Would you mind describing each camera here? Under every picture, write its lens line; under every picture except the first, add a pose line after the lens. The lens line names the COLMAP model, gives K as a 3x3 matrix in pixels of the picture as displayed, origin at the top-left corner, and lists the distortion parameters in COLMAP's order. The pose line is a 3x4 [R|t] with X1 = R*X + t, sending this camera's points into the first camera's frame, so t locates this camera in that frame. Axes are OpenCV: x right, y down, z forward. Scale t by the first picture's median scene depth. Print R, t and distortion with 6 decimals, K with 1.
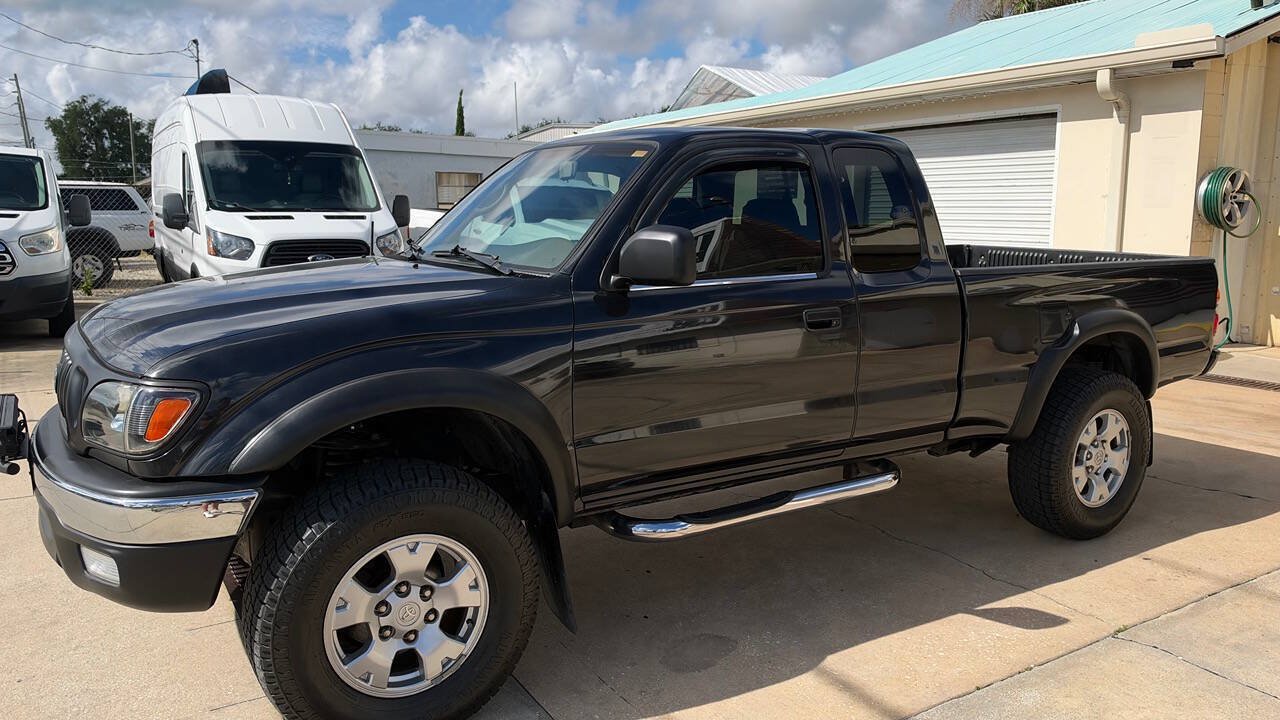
lens RADIAL K [[926.9, 0, 644.7], [0, 926.9, 363.0], [0, 0, 1]] dist [0.002541, -0.006429]
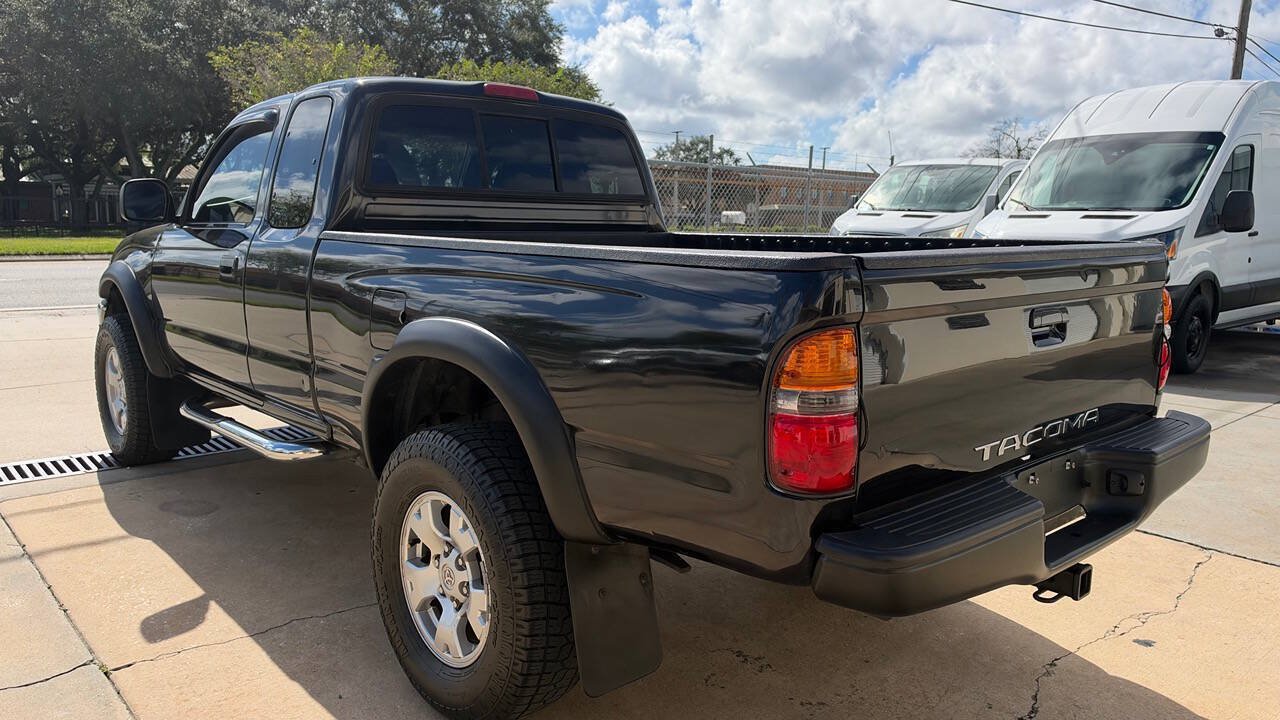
lens RADIAL K [[926.9, 0, 638.8], [0, 926.9, 385.9], [0, 0, 1]] dist [0.093634, -0.180497]
pose [[0.155834, 0.168410, -0.973321, 1.317608], [-0.174010, 0.974629, 0.140776, -0.144098], [0.972335, 0.147430, 0.181186, 1.249614]]
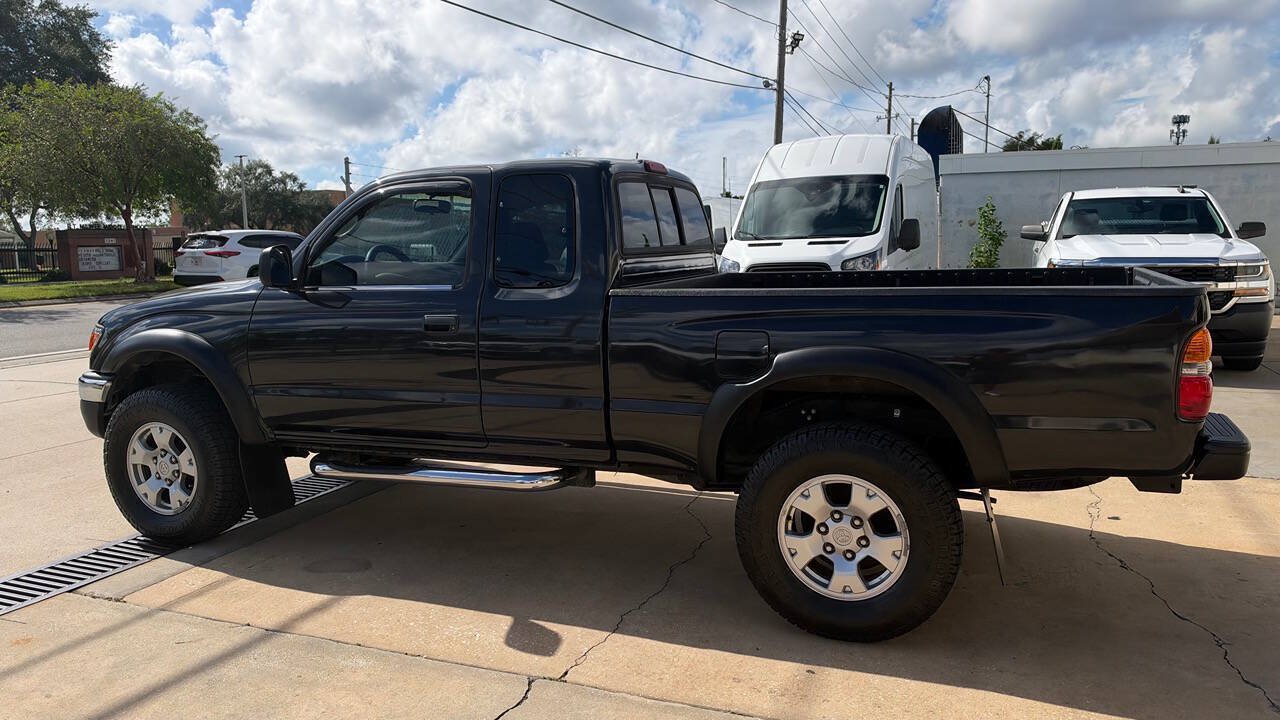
lens RADIAL K [[919.1, 0, 639.3], [0, 919.1, 359.3], [0, 0, 1]] dist [0.087917, -0.167588]
pose [[0.582332, 0.082836, -0.808720, 1.263059], [-0.106625, 0.993984, 0.025035, -0.058752], [0.805928, 0.071651, 0.587661, 0.497241]]
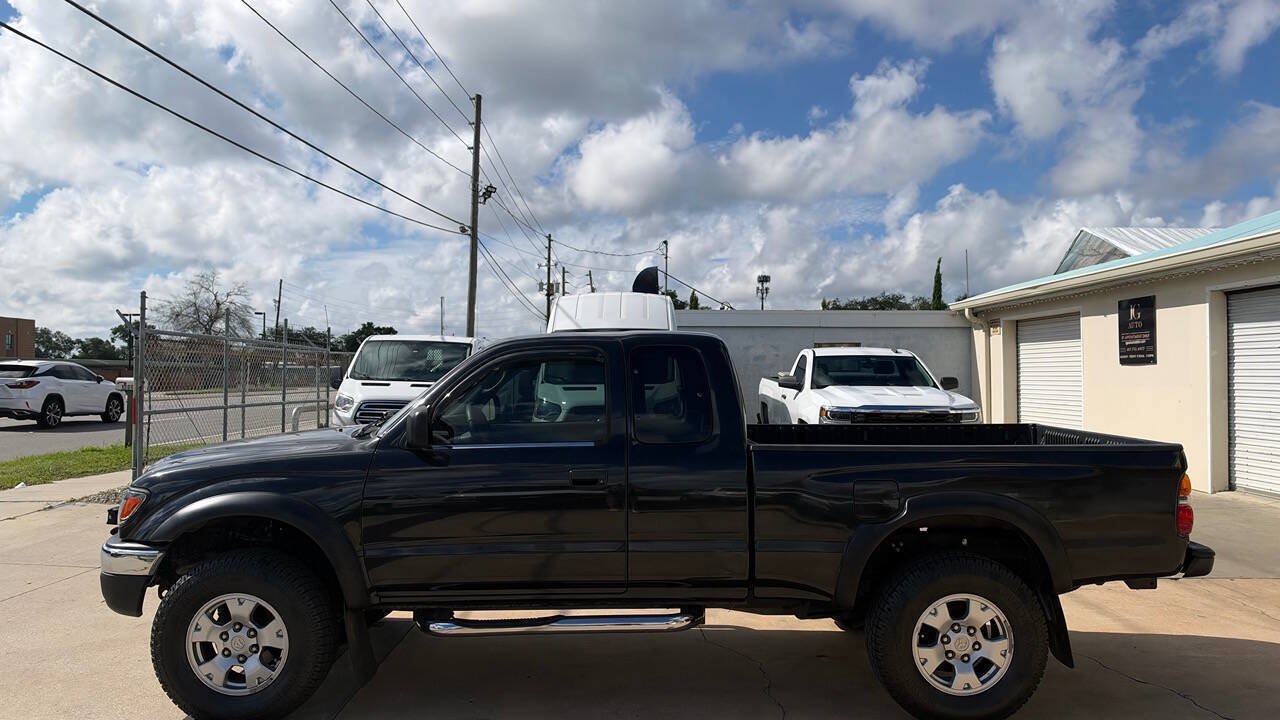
lens RADIAL K [[911.3, 0, 638.0], [0, 911.3, 364.9], [0, 0, 1]] dist [-0.009225, -0.003556]
pose [[0.847537, -0.012421, -0.530591, 0.894523], [-0.077737, 0.986039, -0.147257, -0.025319], [0.525012, 0.166052, 0.834739, -0.041376]]
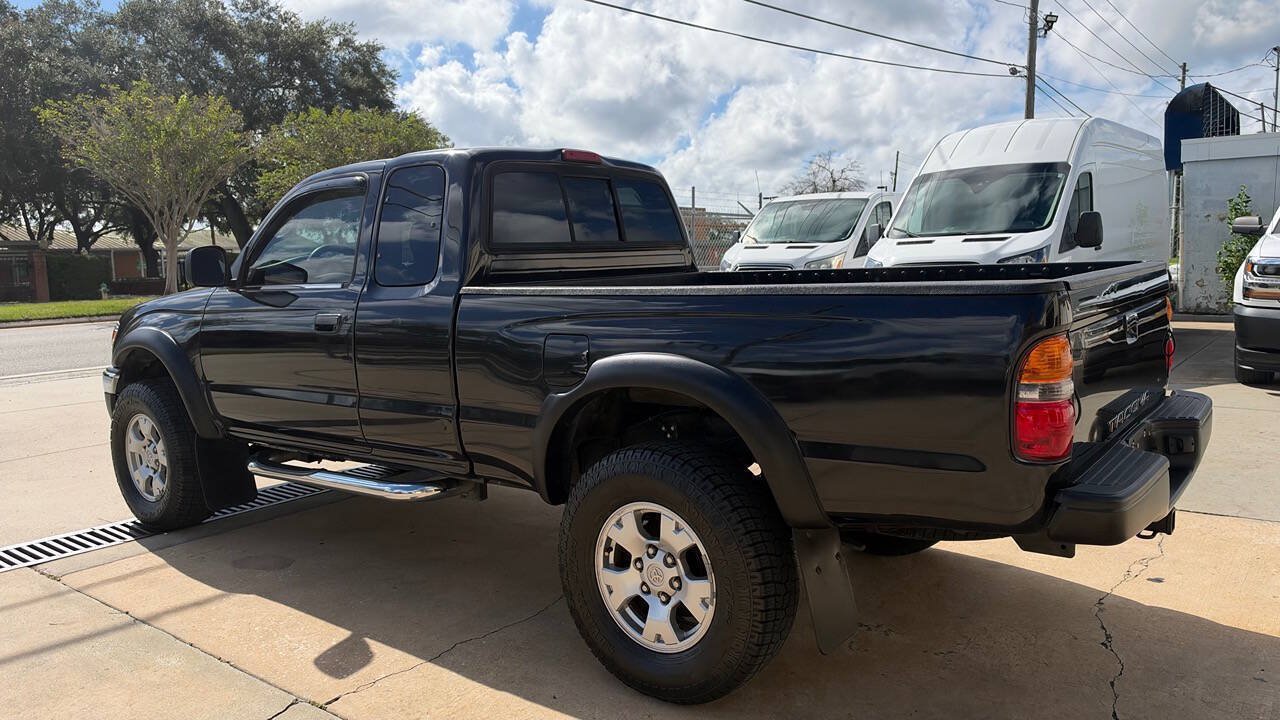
lens RADIAL K [[916.7, 0, 646.0], [0, 916.7, 383.0], [0, 0, 1]] dist [0.123536, -0.183237]
pose [[0.335786, 0.110380, -0.935449, 1.369815], [-0.118561, 0.990165, 0.074278, -0.104113], [0.934447, 0.085966, 0.345570, 0.947669]]
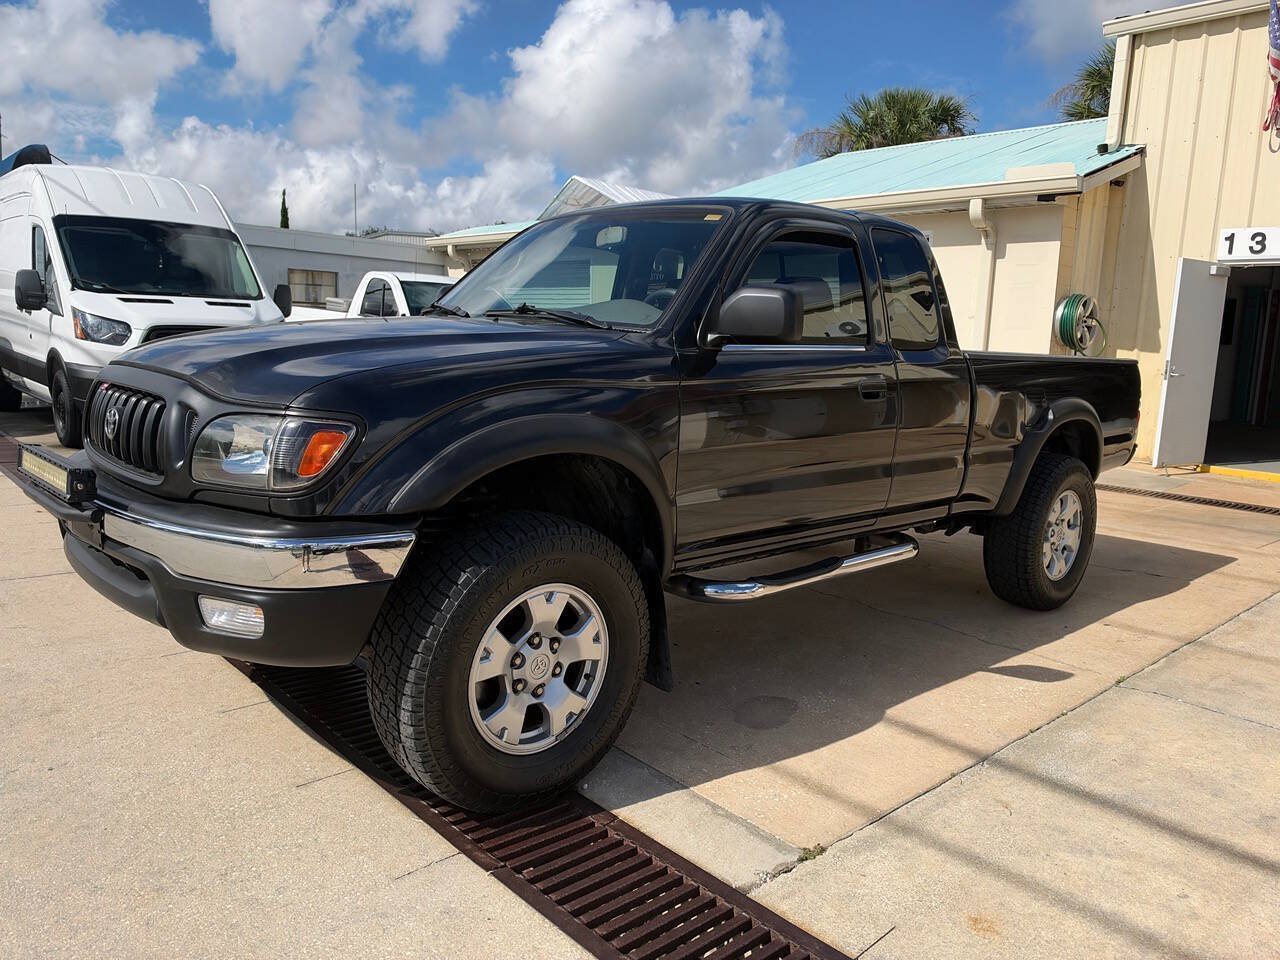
lens RADIAL K [[932.5, 0, 650.2], [0, 932.5, 478.0], [0, 0, 1]] dist [-0.000619, -0.001453]
pose [[0.981815, 0.008602, 0.189647, -0.242575], [-0.007290, 0.999944, -0.007616, 0.059055], [-0.189702, 0.006095, 0.981823, 0.016542]]
